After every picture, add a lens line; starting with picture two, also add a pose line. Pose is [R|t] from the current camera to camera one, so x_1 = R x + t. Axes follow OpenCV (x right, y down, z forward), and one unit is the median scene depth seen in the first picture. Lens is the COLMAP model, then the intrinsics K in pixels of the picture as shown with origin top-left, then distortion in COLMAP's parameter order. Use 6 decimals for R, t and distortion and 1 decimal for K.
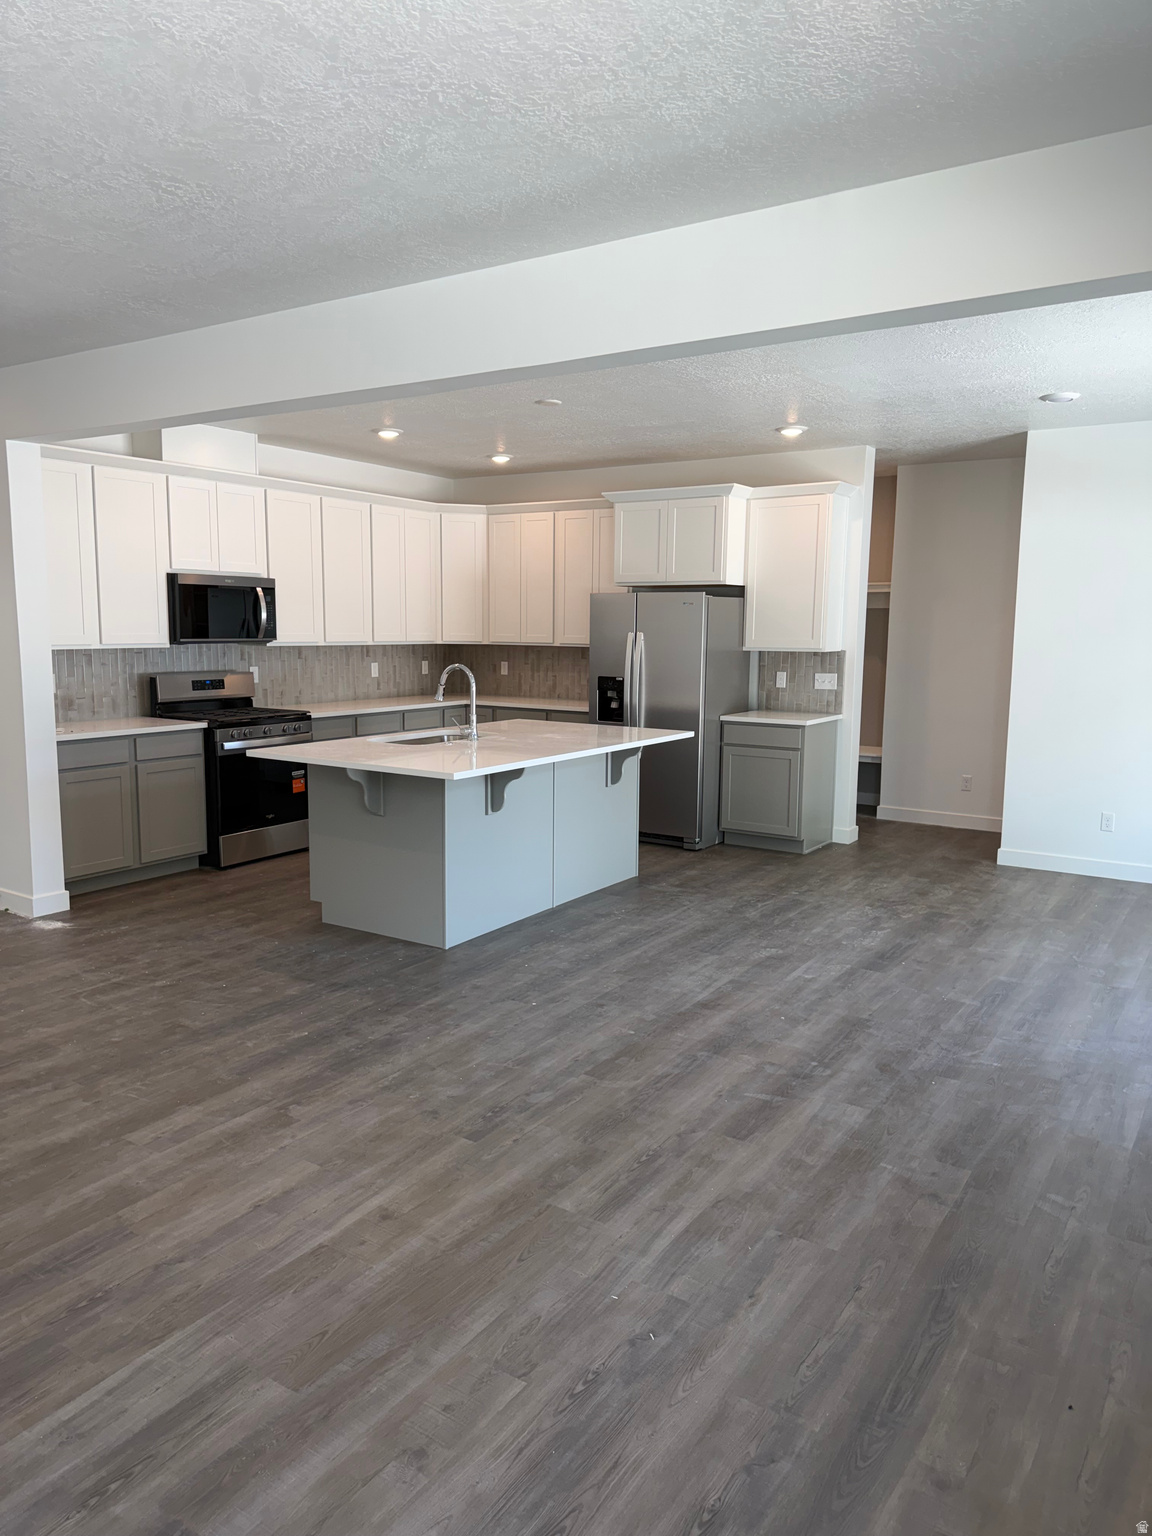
lens RADIAL K [[1077.1, 0, 576.0], [0, 1077.1, 768.0], [0, 0, 1]] dist [0.041417, -0.050116]
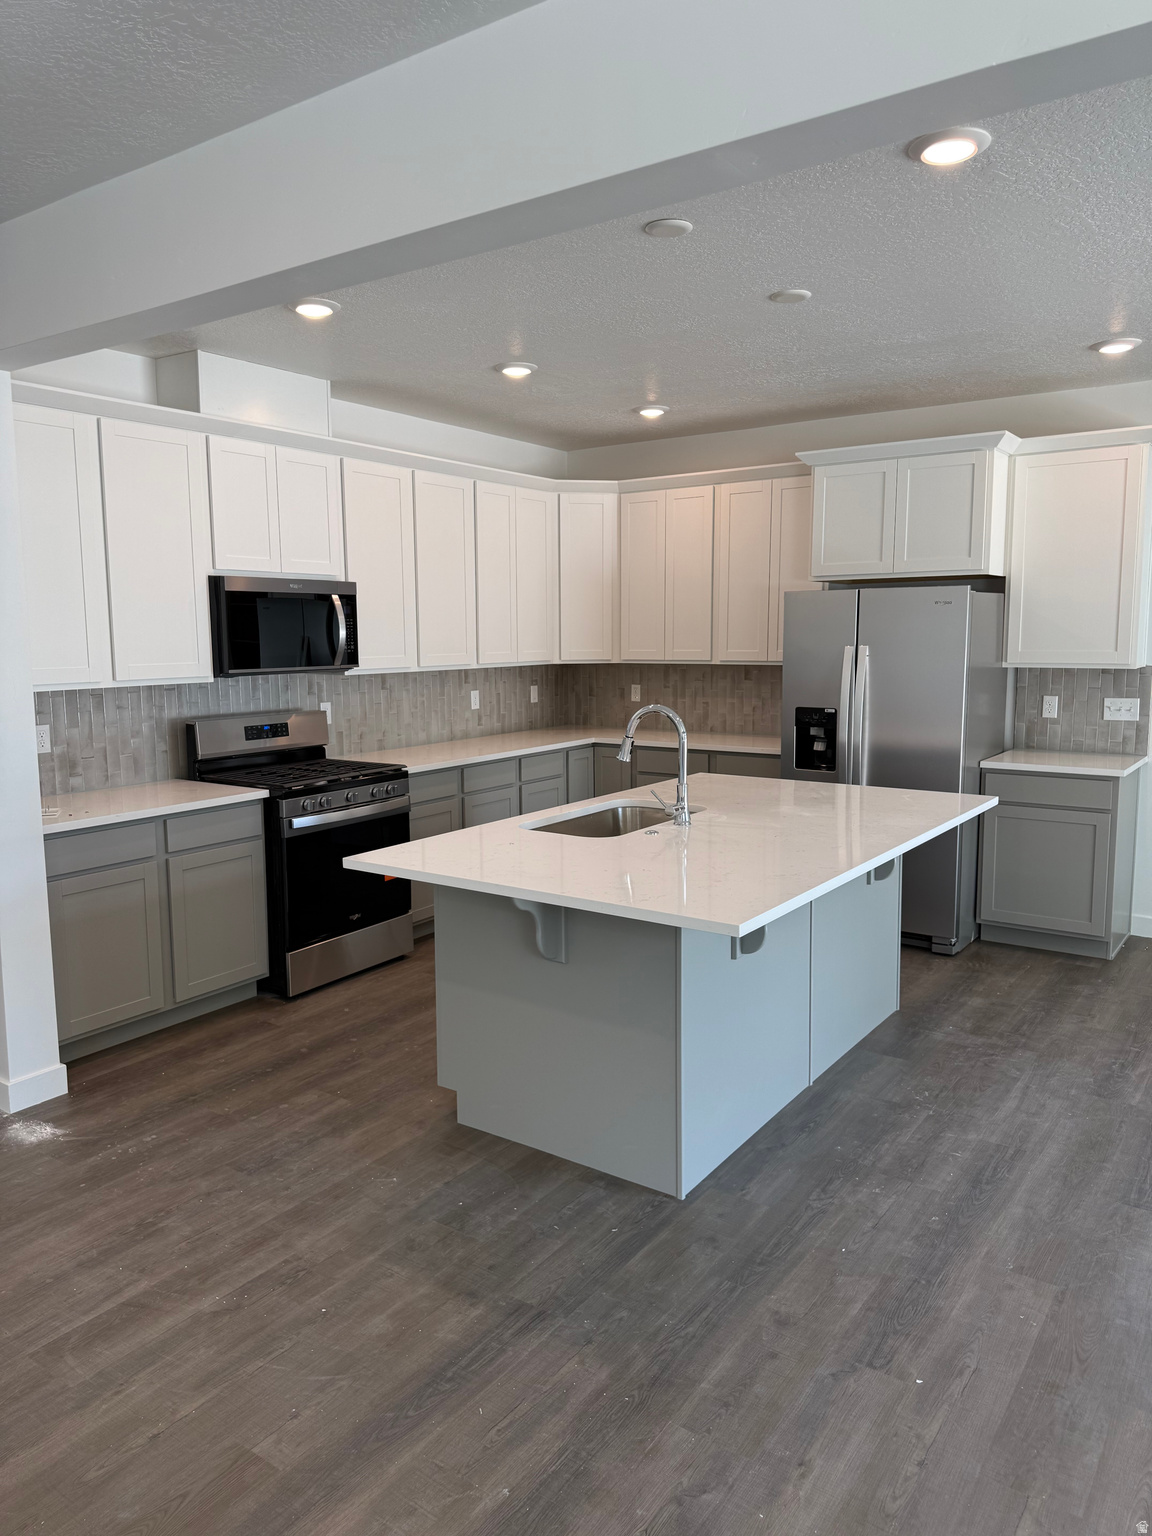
lens RADIAL K [[1087.7, 0, 562.7], [0, 1087.7, 763.4], [0, 0, 1]] dist [0.082588, -0.128165]
pose [[0.998949, -0.013614, -0.043765, -0.118361], [0.013198, 0.999865, -0.009775, -0.048558], [0.043892, 0.009188, 0.998994, 0.299867]]
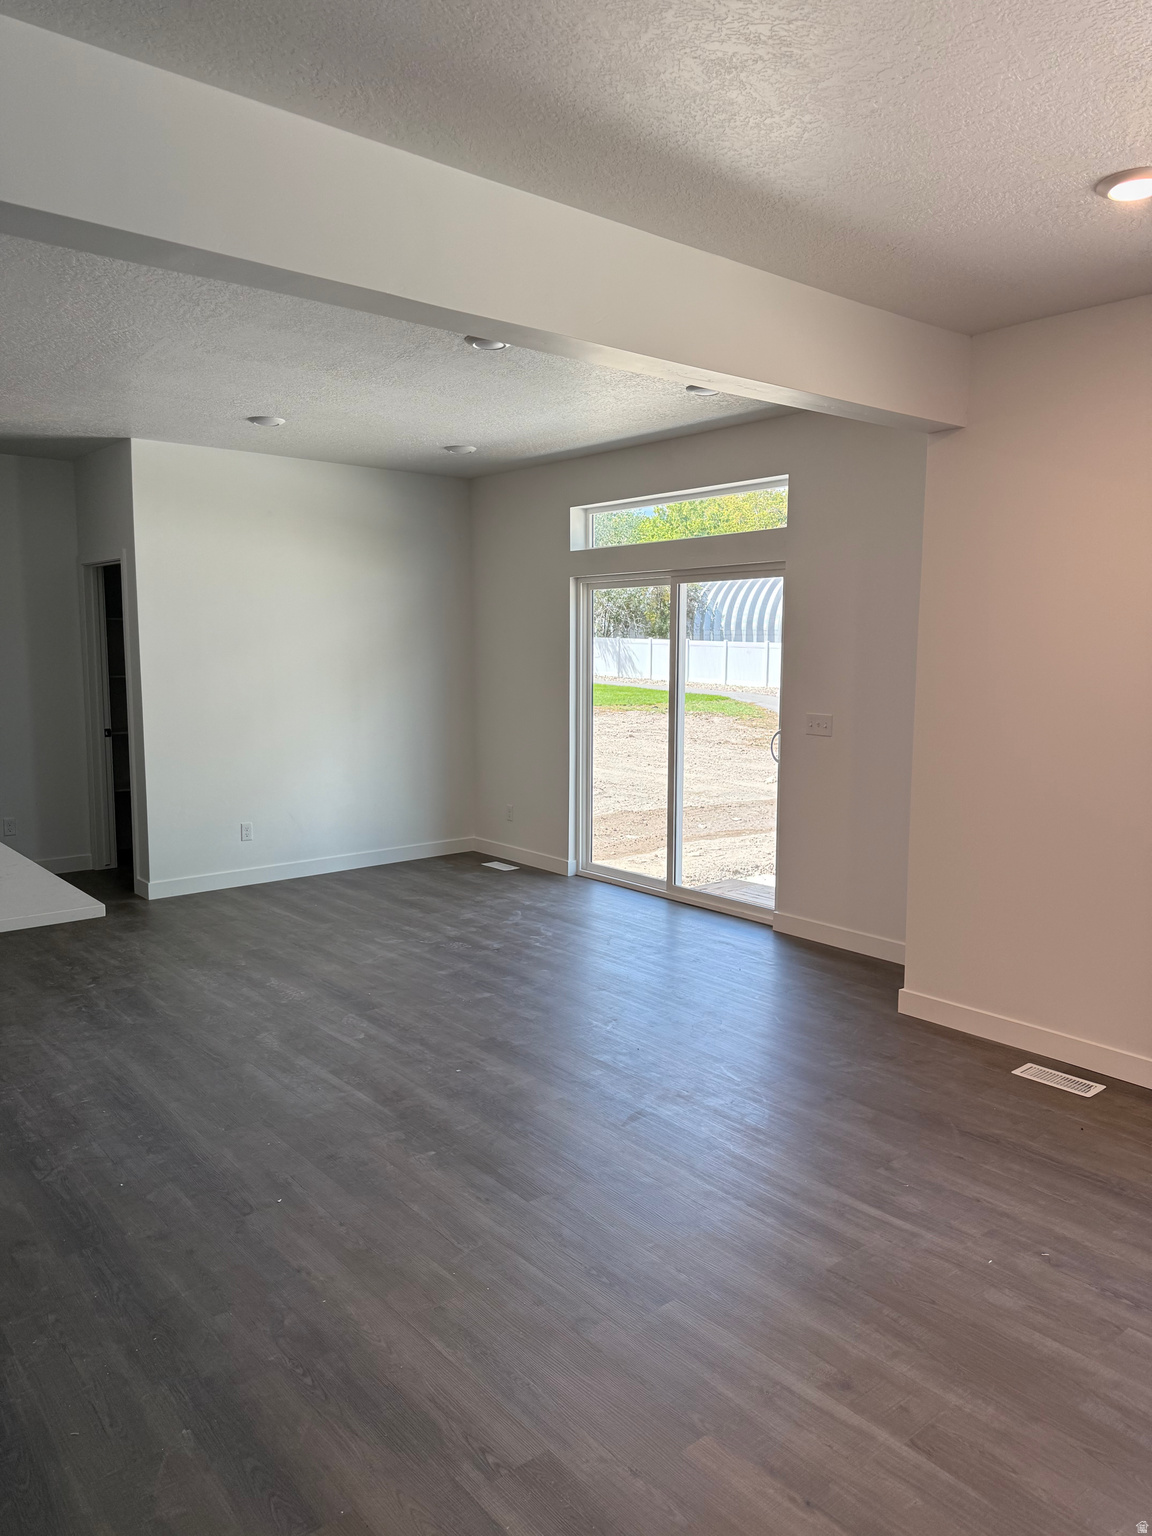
lens RADIAL K [[1077.1, 0, 576.0], [0, 1077.1, 768.0], [0, 0, 1]] dist [0.041417, -0.050116]
pose [[0.298193, -0.128852, 0.945769, -0.396969], [0.135046, 0.986575, 0.091833, -0.063072], [-0.944904, 0.100339, 0.311591, 0.369367]]
